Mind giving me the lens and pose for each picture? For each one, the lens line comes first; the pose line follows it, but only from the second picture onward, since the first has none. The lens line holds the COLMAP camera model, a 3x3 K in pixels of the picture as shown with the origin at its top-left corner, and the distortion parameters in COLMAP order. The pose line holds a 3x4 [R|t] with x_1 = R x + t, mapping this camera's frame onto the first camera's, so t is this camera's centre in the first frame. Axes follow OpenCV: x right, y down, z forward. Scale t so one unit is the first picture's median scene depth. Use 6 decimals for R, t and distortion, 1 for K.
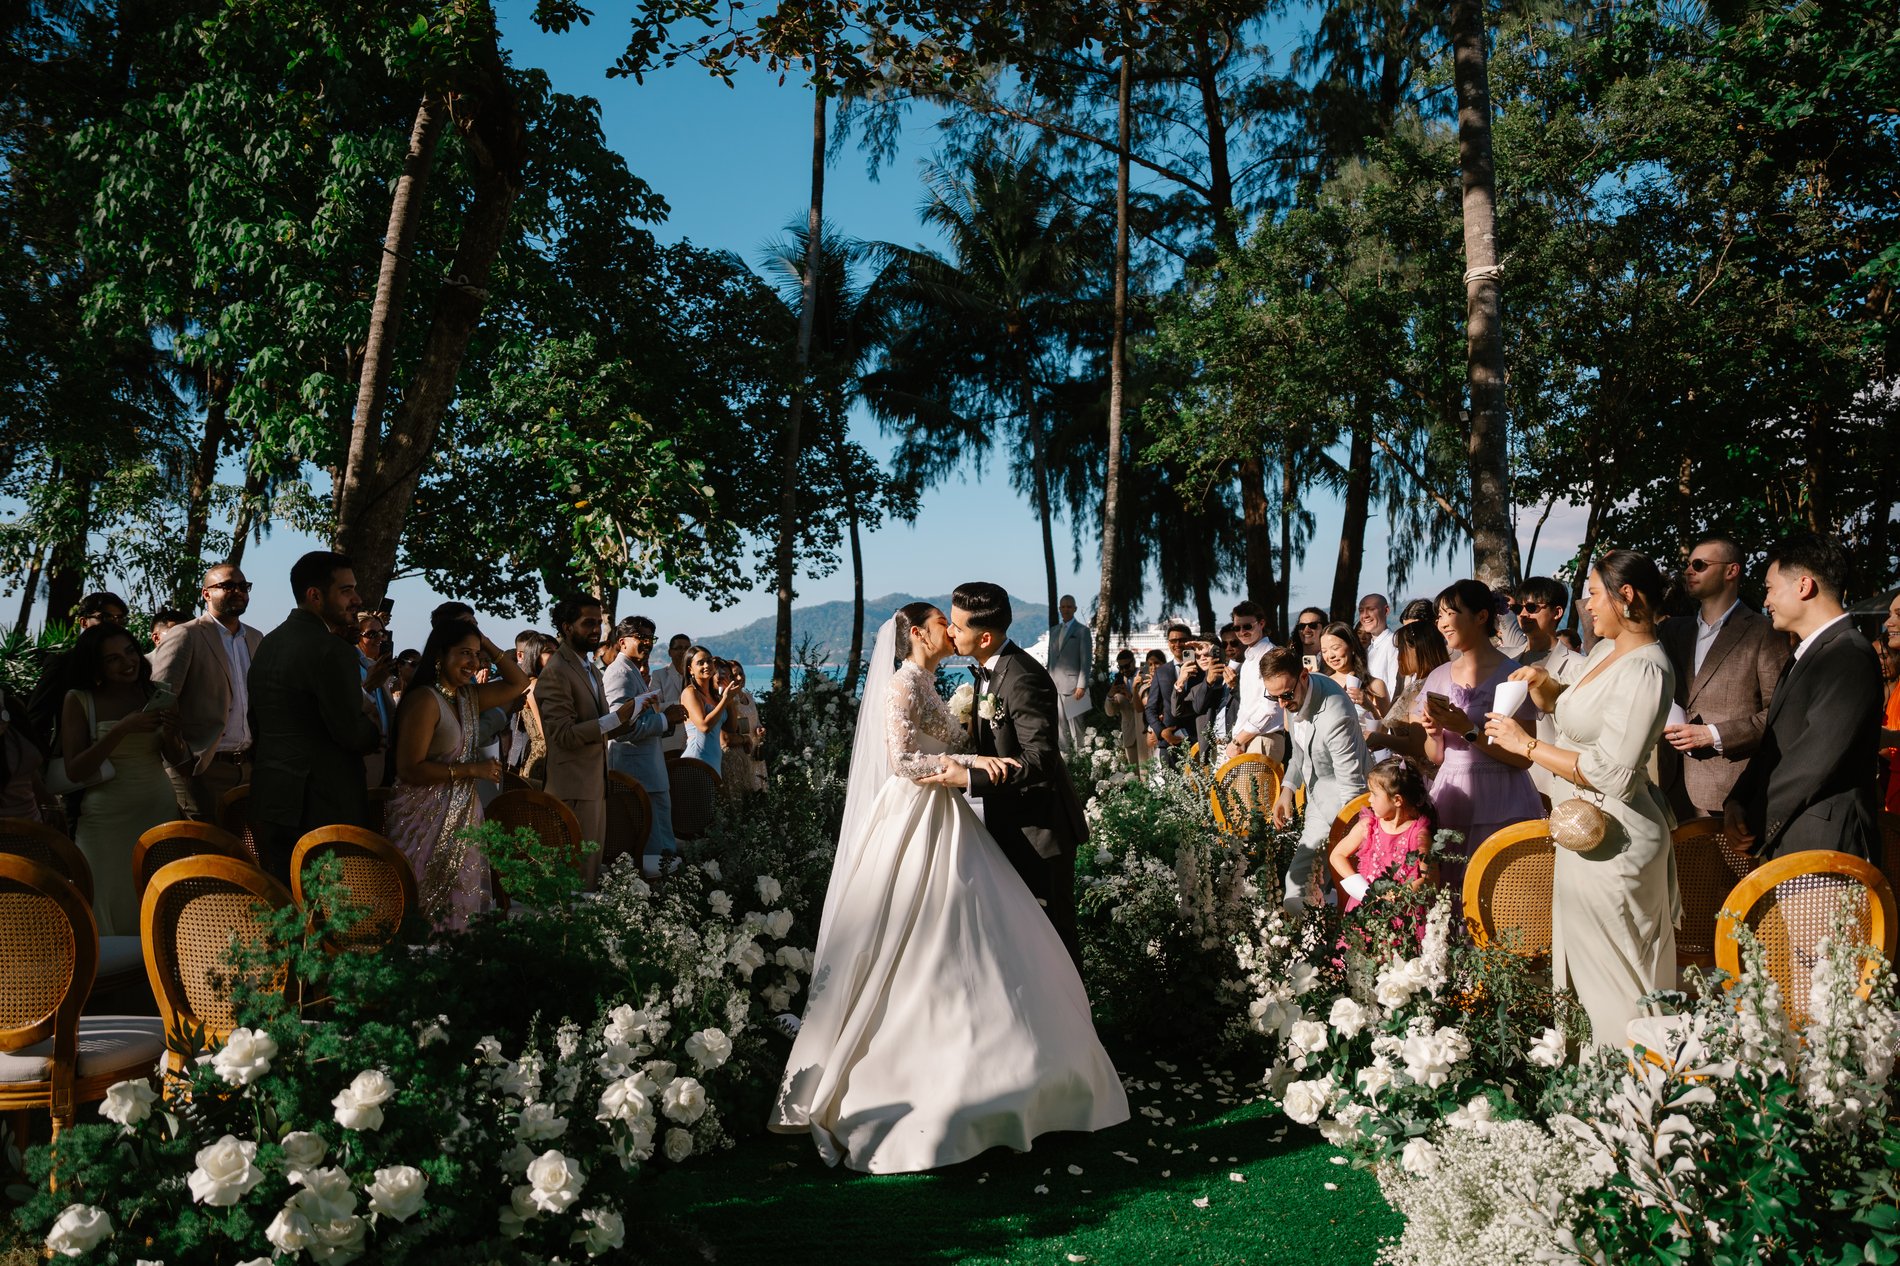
lens RADIAL K [[1524.2, 0, 941.5], [0, 1524.2, 653.2], [0, 0, 1]] dist [-0.138792, 0.158230]
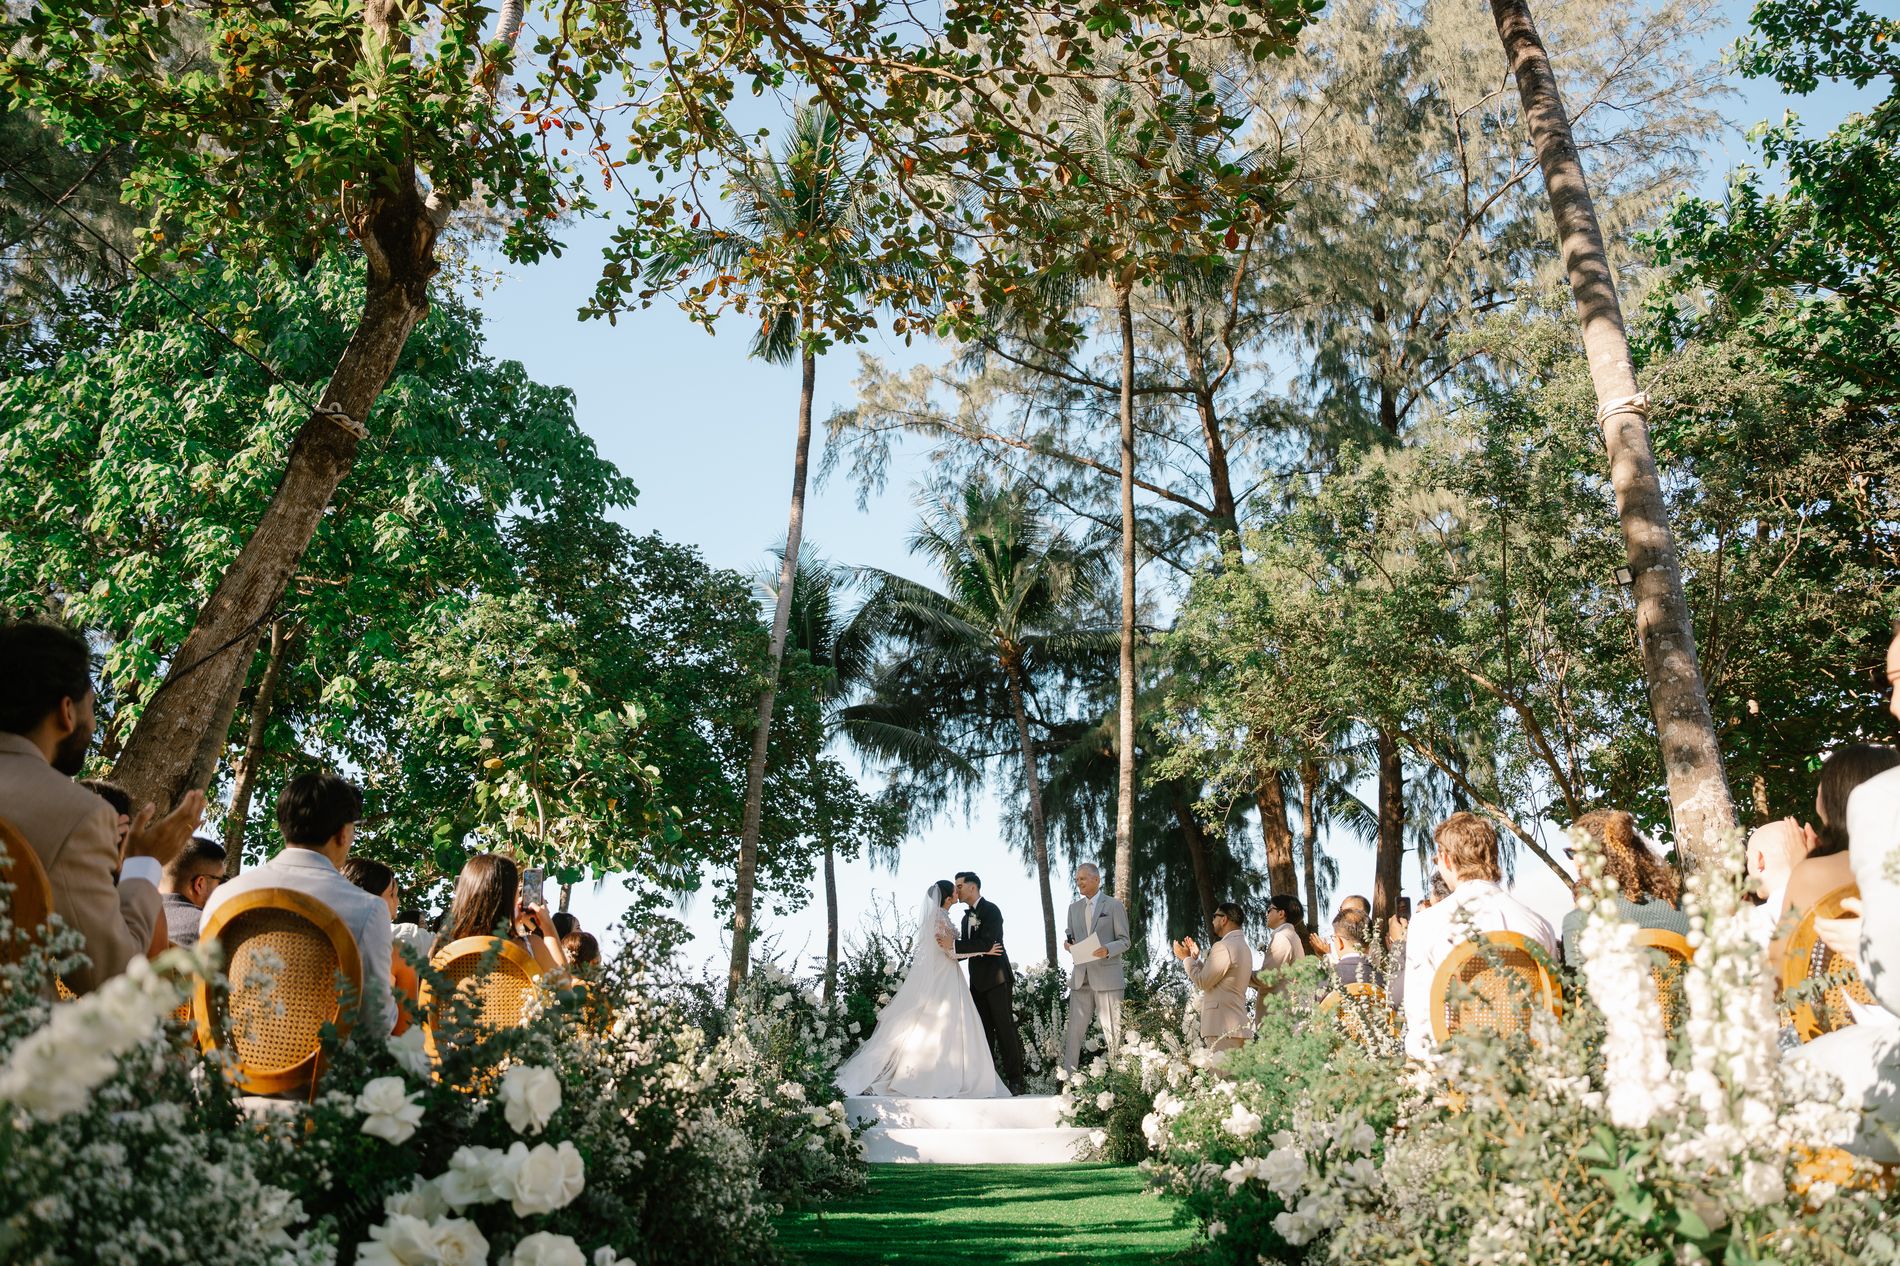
lens RADIAL K [[1404.7, 0, 950.0], [0, 1404.7, 633.0], [0, 0, 1]] dist [-0.143837, 0.172642]
pose [[0.999693, 0.014863, 0.019838, -0.005375], [-0.007777, 0.947957, -0.318303, 0.050789], [-0.023537, 0.318051, 0.947781, 0.190162]]
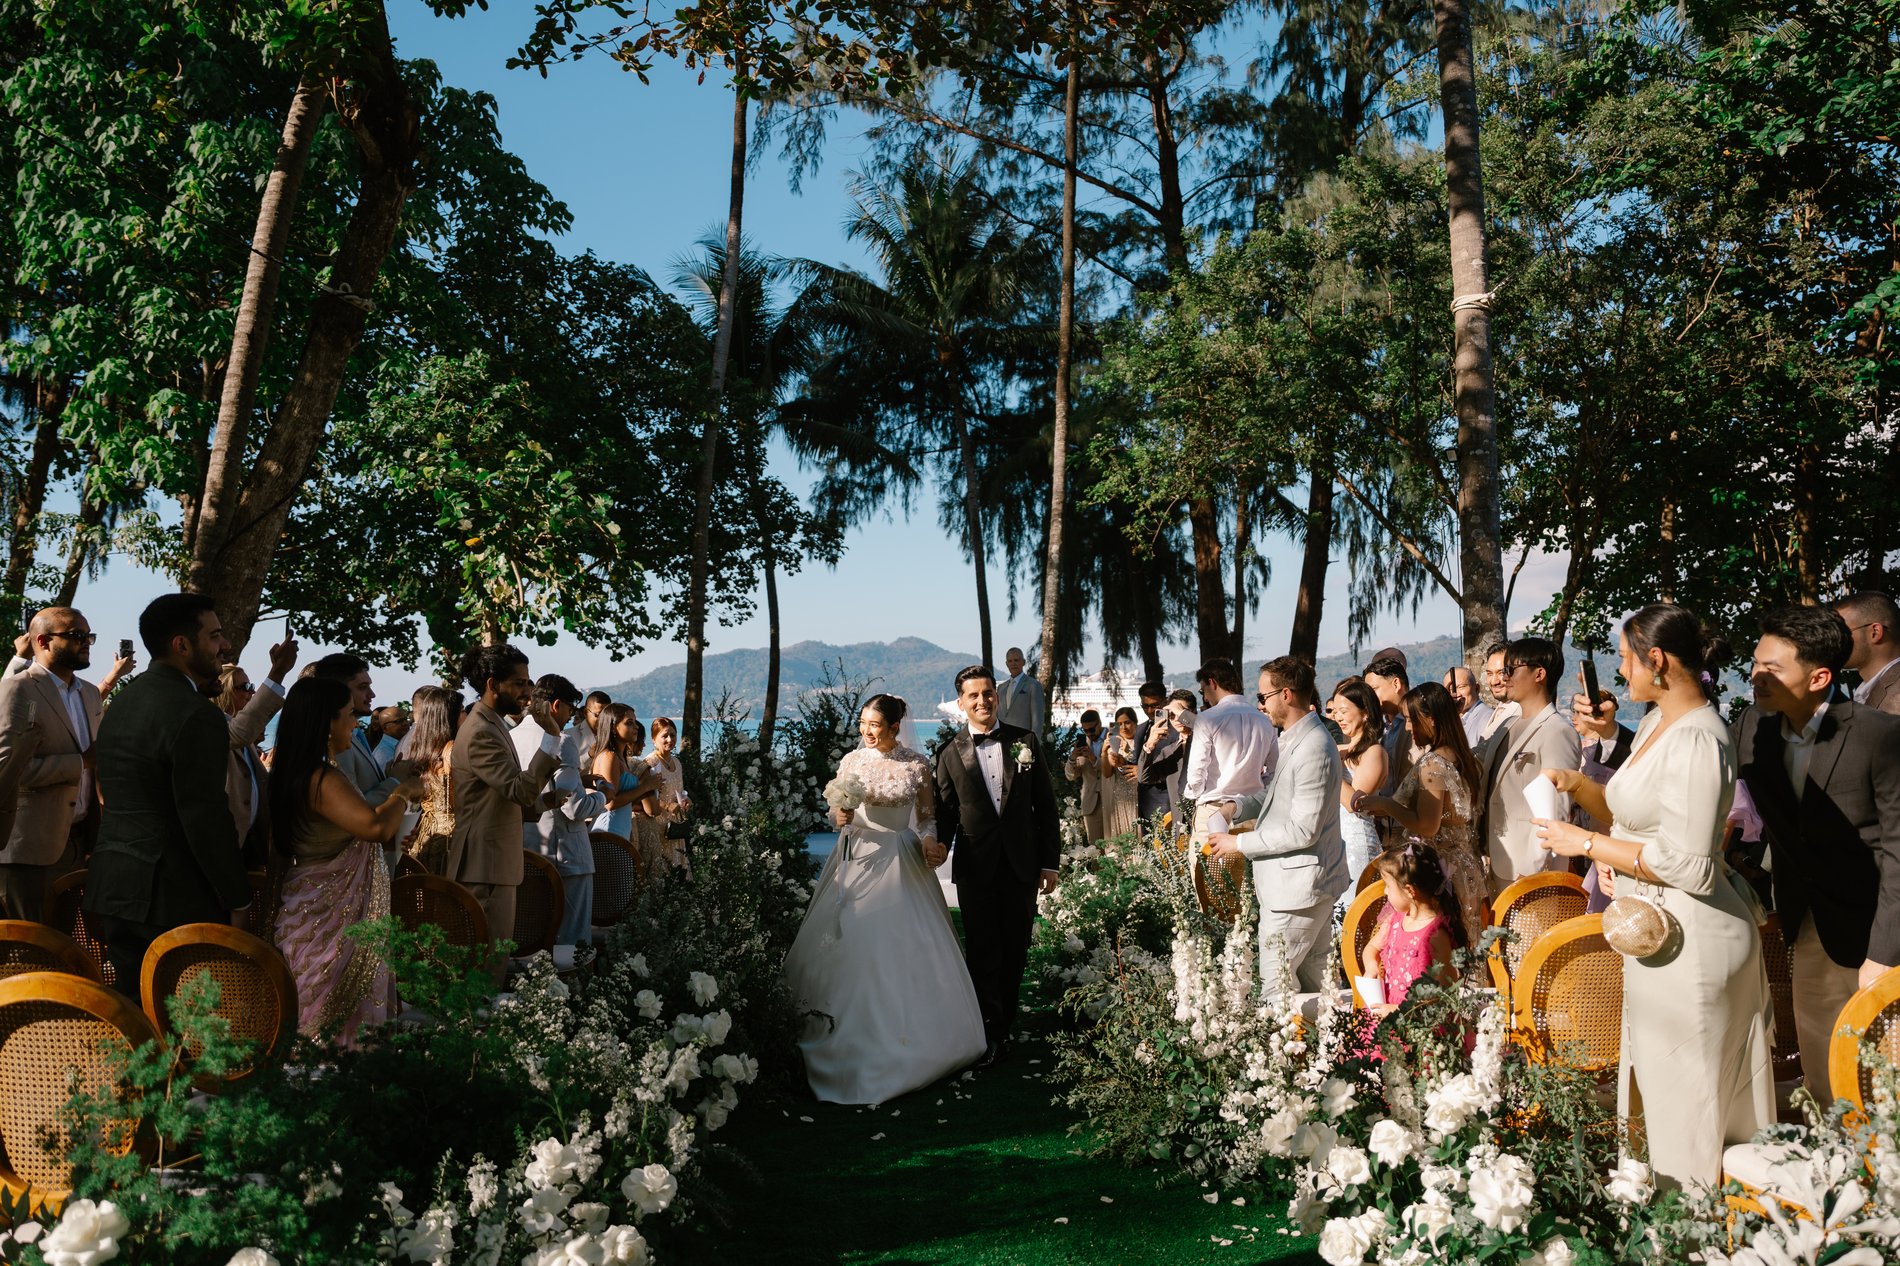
lens RADIAL K [[1644.8, 0, 950.0], [0, 1644.8, 633.0], [0, 0, 1]] dist [-0.121236, 0.203036]
pose [[0.998124, 0.007326, 0.060781, -0.010148], [-0.004657, 0.999024, -0.043933, -0.002365], [-0.061044, 0.043567, 0.997184, 0.015583]]
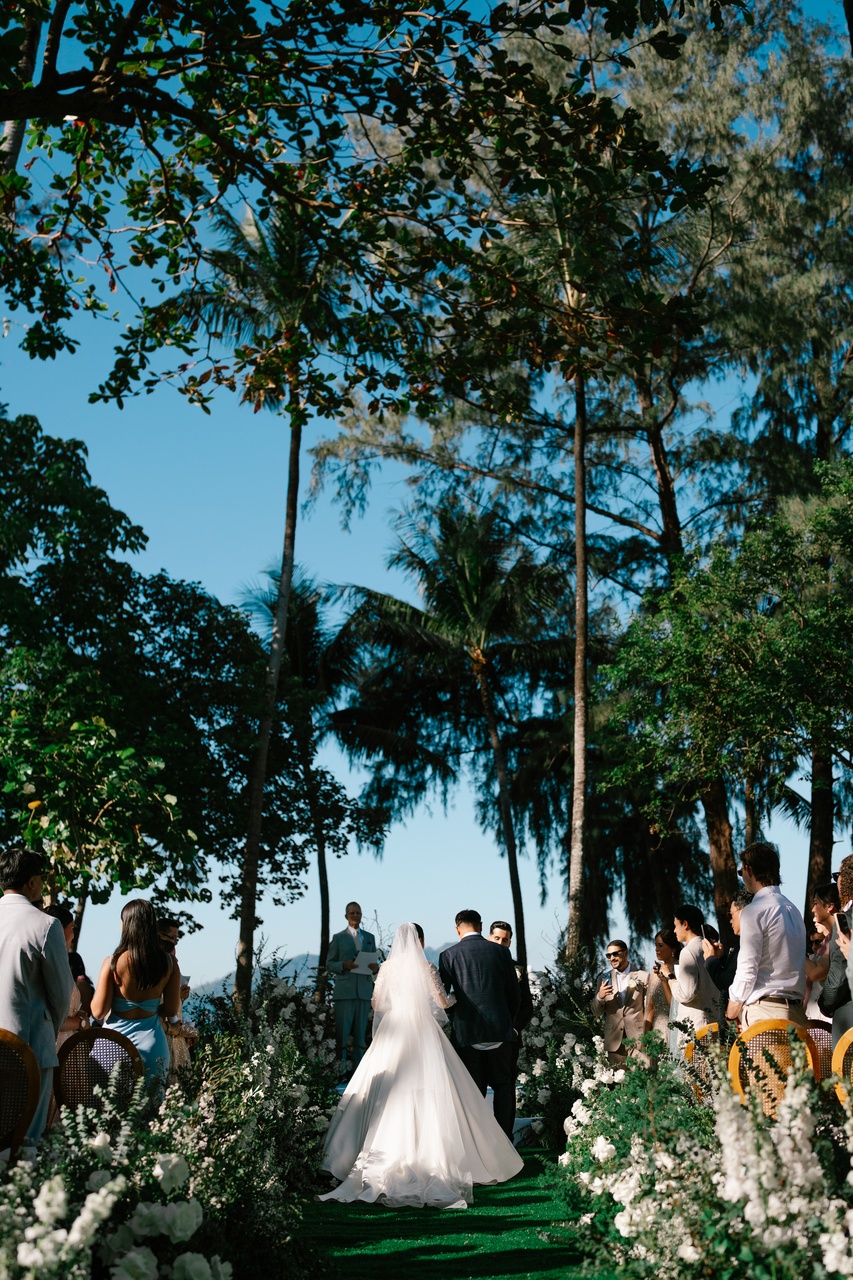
lens RADIAL K [[1380.3, 0, 427.0], [0, 1380.3, 619.7], [0, 0, 1]] dist [-0.031959, 0.195690]
pose [[0.999931, 0.000417, 0.011765, 0.001471], [0.002956, 0.958442, -0.285272, 0.028893], [-0.011395, 0.285287, 0.958374, 0.084950]]
